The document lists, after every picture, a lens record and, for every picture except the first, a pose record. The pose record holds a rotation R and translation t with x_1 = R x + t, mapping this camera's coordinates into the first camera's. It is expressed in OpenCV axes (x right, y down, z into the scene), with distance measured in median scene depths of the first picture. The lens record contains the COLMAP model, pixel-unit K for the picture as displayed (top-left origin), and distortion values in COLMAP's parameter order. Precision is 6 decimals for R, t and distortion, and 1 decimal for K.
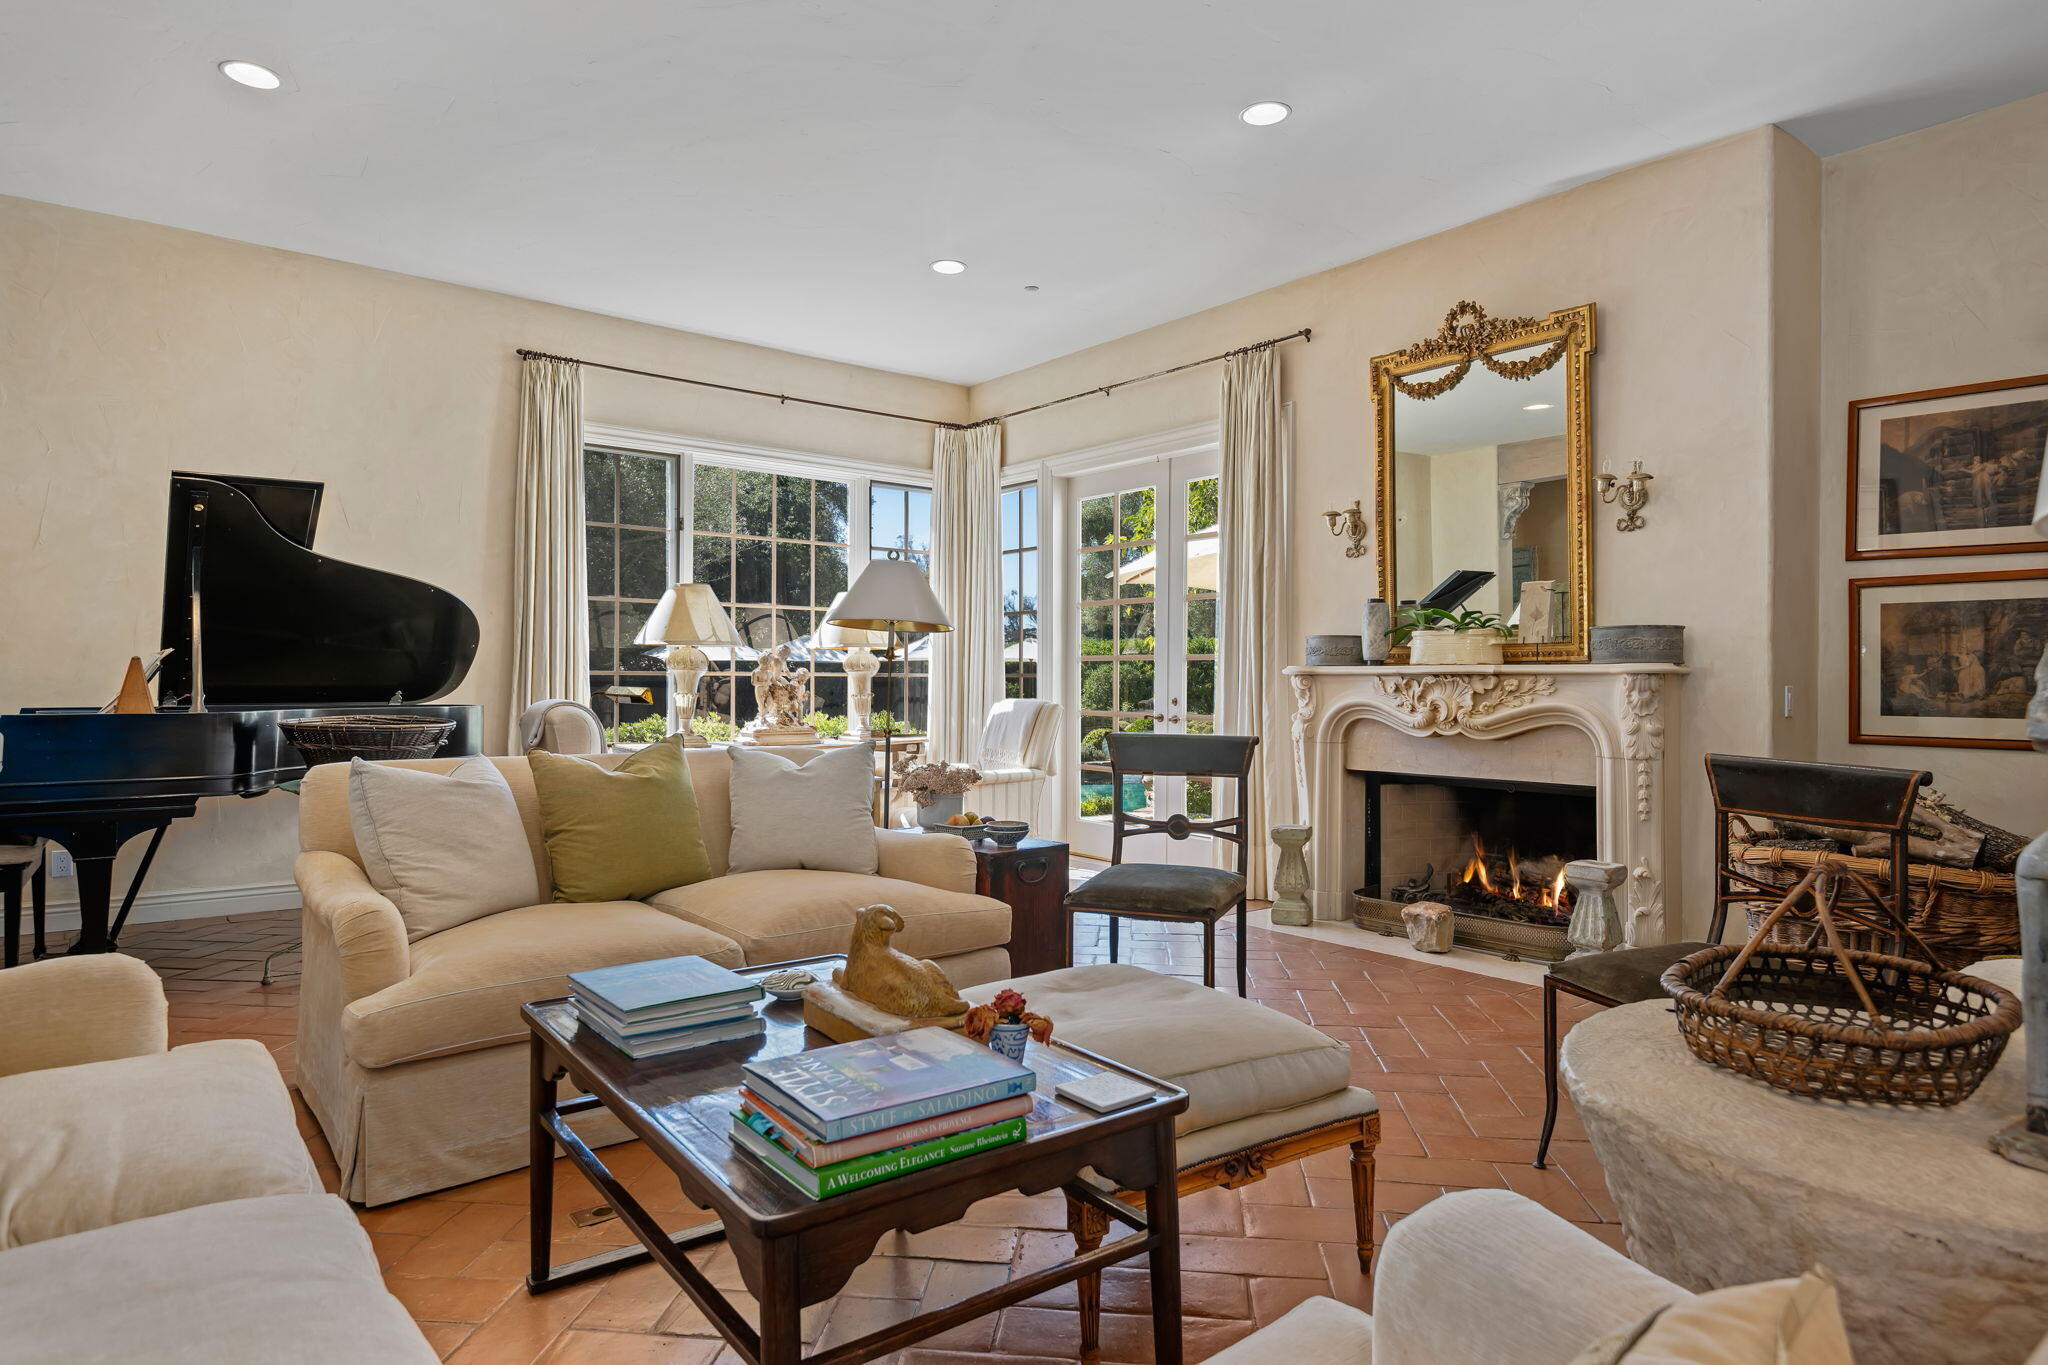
lens RADIAL K [[1143.7, 0, 1015.1], [0, 1143.7, 674.8], [0, 0, 1]] dist [0.000099, -0.000928]
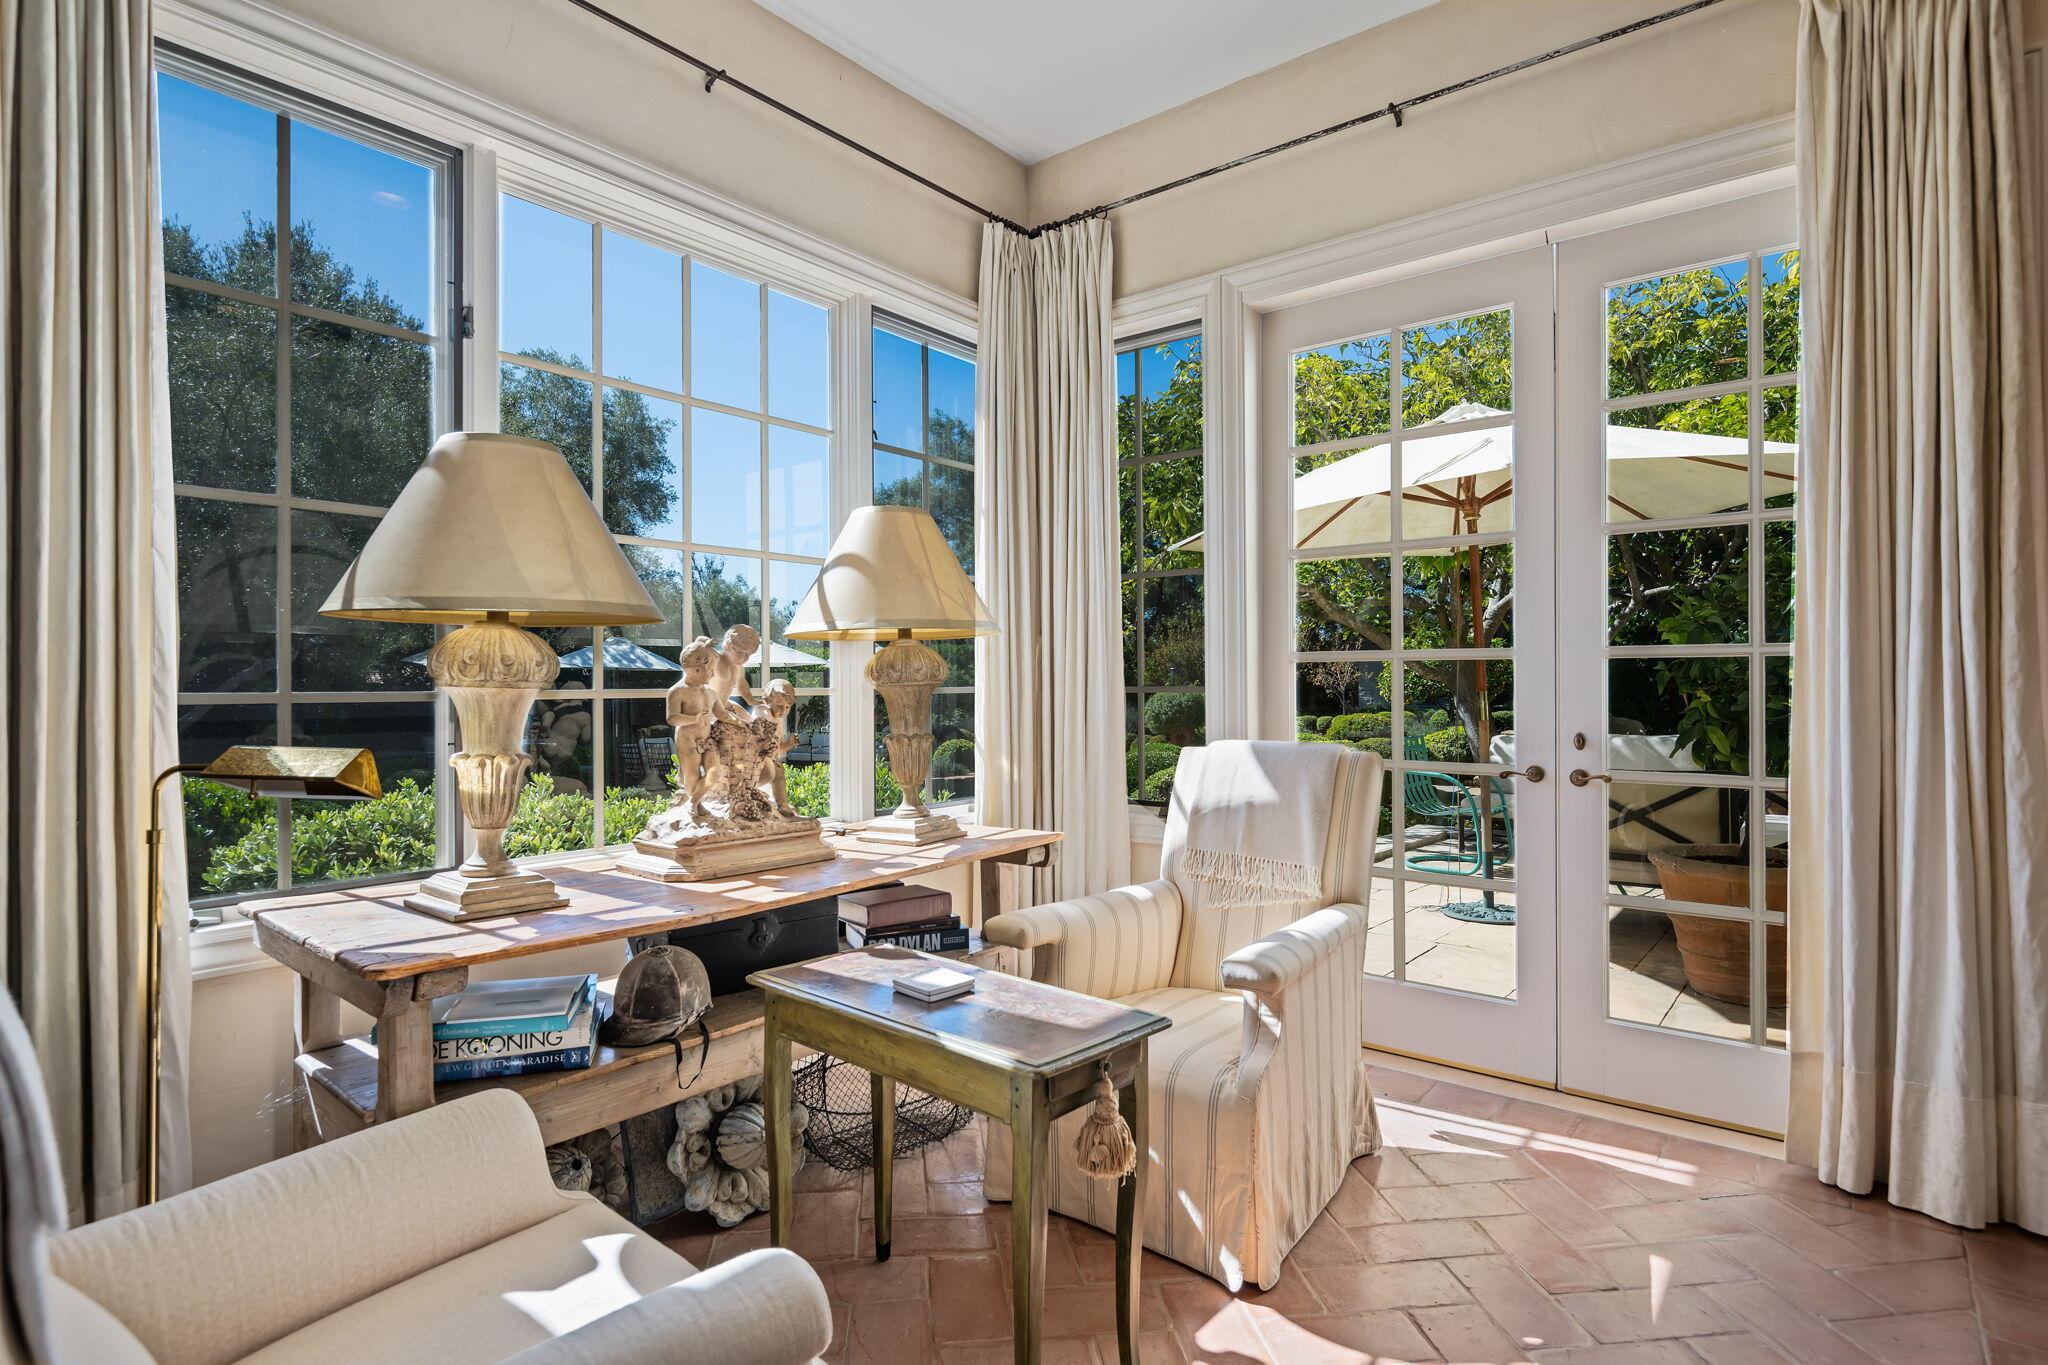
lens RADIAL K [[1060.4, 0, 1031.1], [0, 1060.4, 677.9], [0, 0, 1]] dist [0.003967, 0.000807]
pose [[0.977408, -0.011709, 0.211036, -0.179661], [0.011666, 0.999931, 0.001449, -0.006217], [-0.211039, 0.001046, 0.977477, 0.597013]]
